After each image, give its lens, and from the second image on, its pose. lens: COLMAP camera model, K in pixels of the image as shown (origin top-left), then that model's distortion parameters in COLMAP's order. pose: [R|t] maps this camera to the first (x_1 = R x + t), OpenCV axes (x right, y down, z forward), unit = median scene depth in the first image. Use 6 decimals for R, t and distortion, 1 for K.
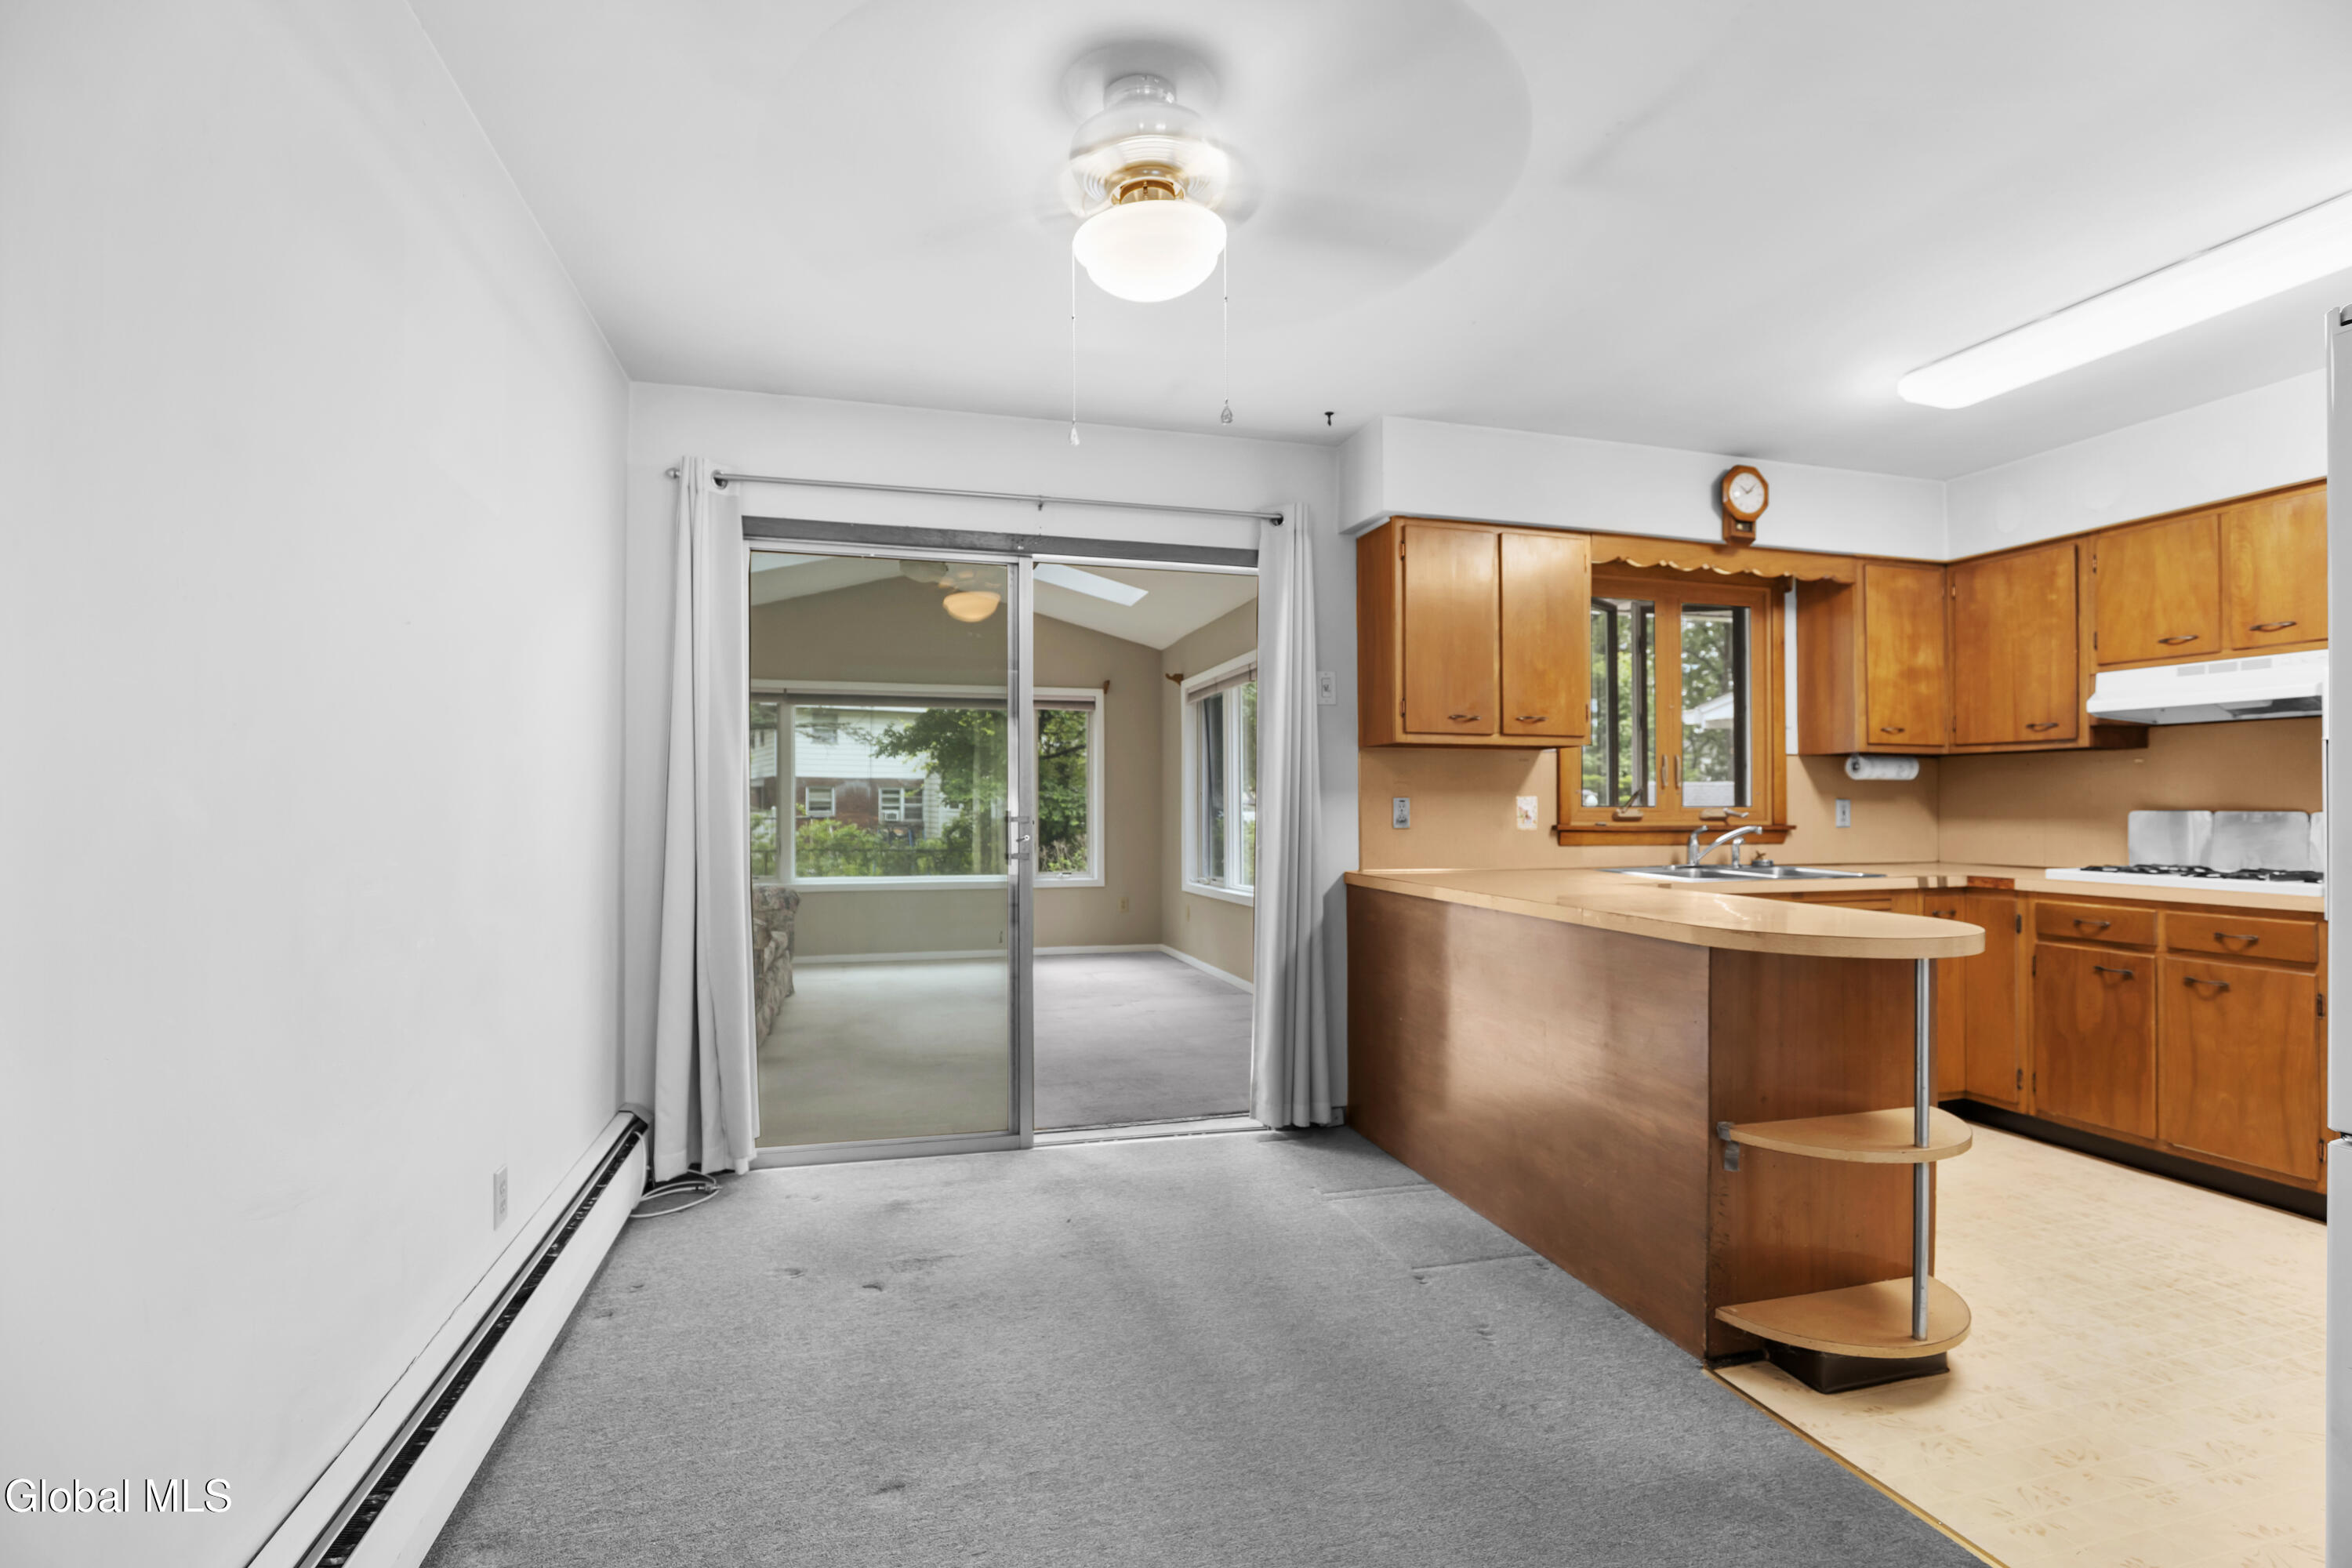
lens RADIAL K [[1110.0, 0, 1180.2], [0, 1110.0, 788.7], [0, 0, 1]] dist [-0.025303, 0.002133]
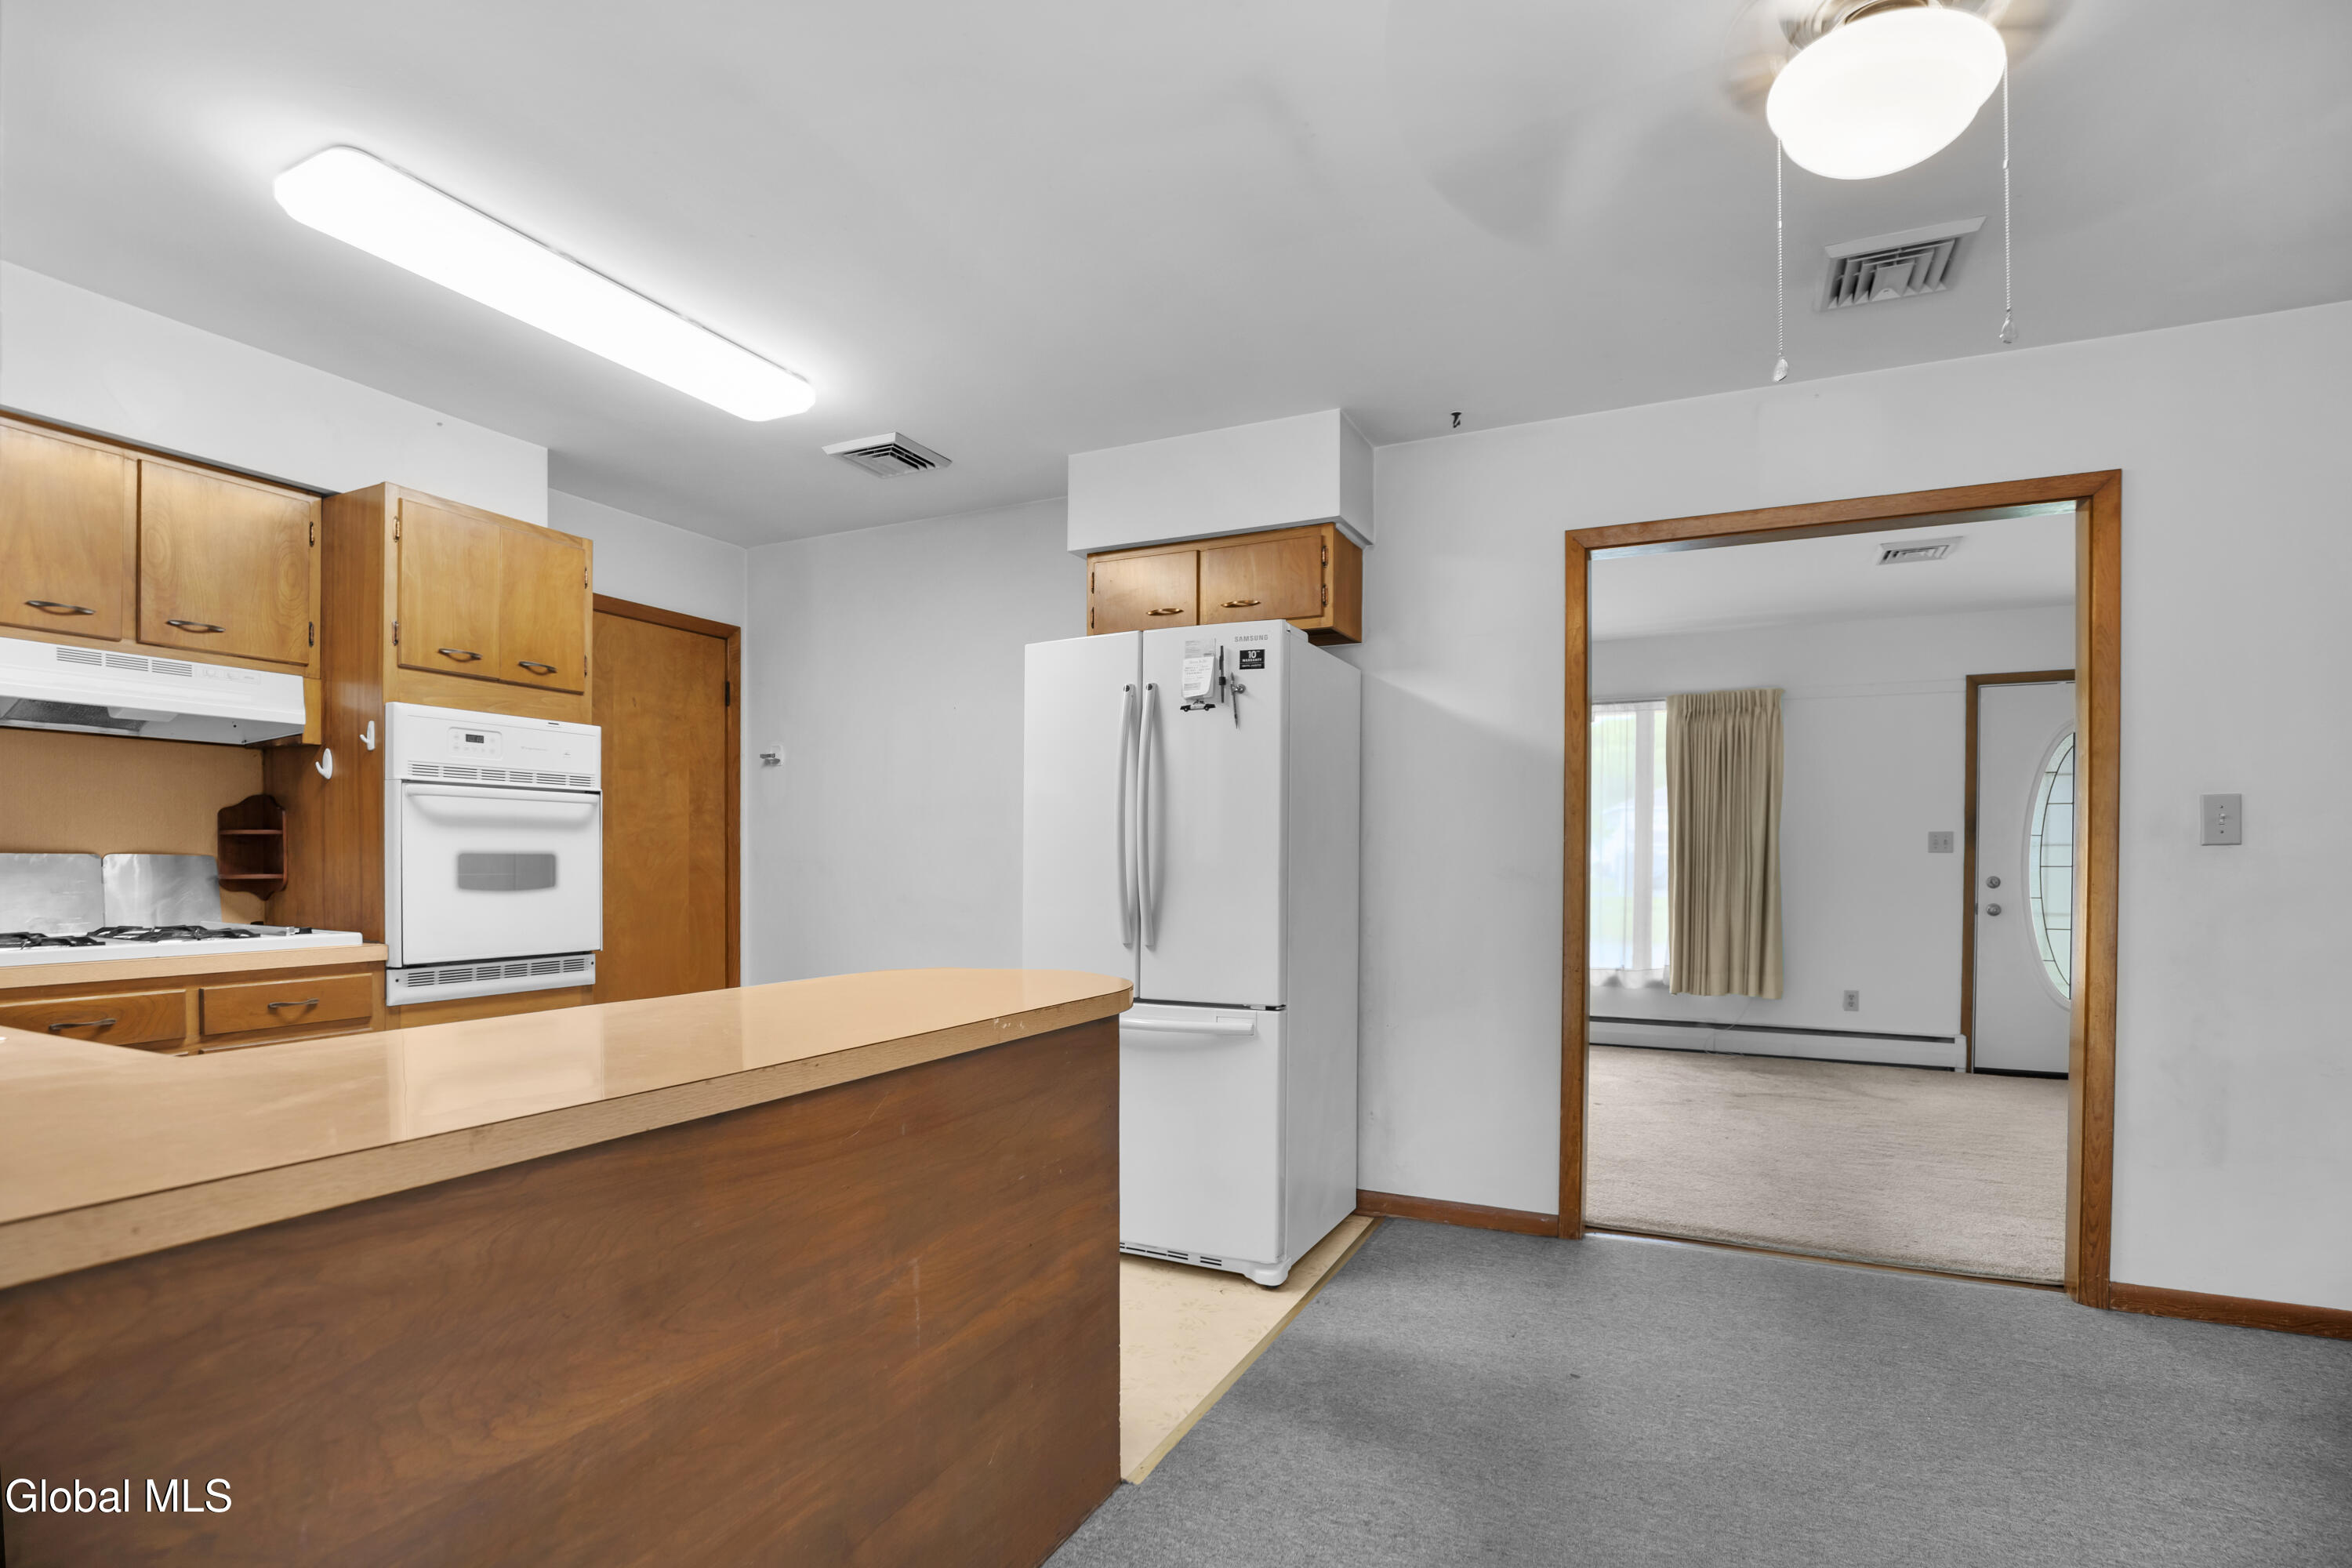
lens RADIAL K [[1110.0, 0, 1206.1], [0, 1110.0, 874.6], [0, 0, 1]] dist [-0.025303, 0.002133]
pose [[-0.751884, -0.015977, 0.659102, -0.085692], [-0.017585, 0.999837, 0.004176, 0.016177], [-0.659061, -0.008451, -0.752042, 0.918540]]
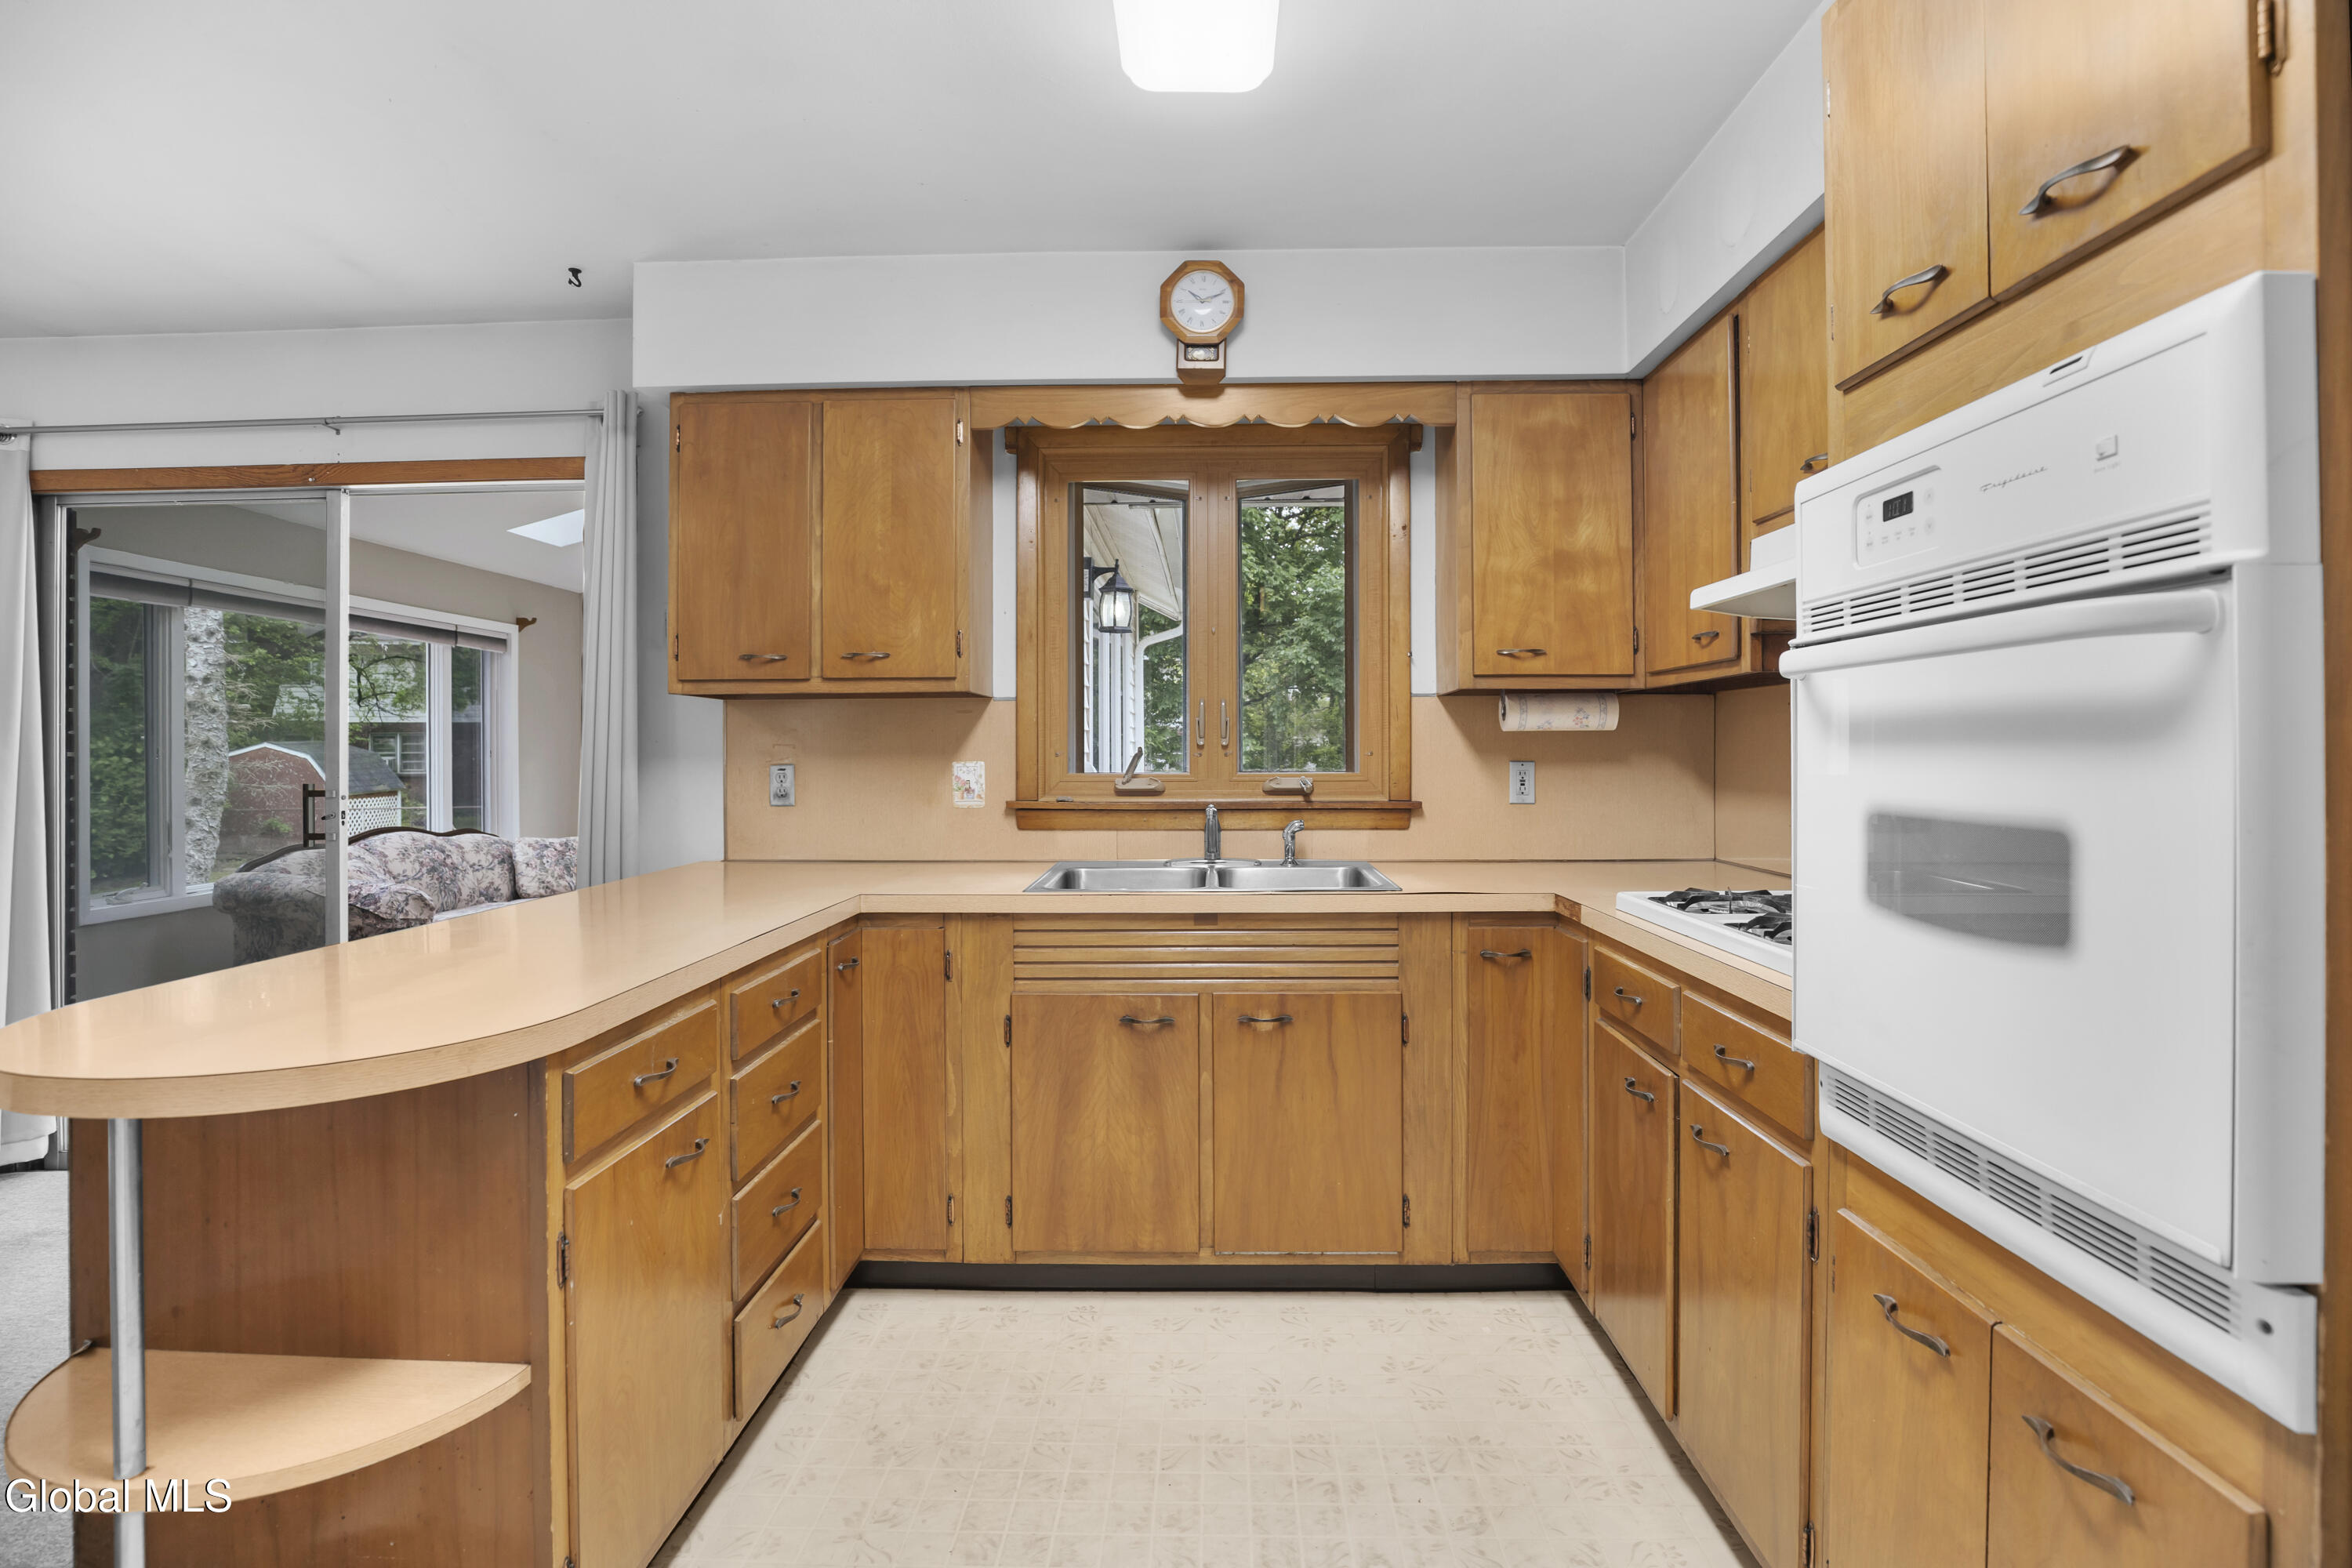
lens RADIAL K [[1110.0, 0, 1199.1], [0, 1110.0, 745.8], [0, 0, 1]] dist [-0.025303, 0.002133]
pose [[0.954850, -0.008752, -0.296958, 0.701059], [0.011840, 0.999893, 0.008600, -0.008366], [0.296851, -0.011727, 0.954852, 0.361277]]
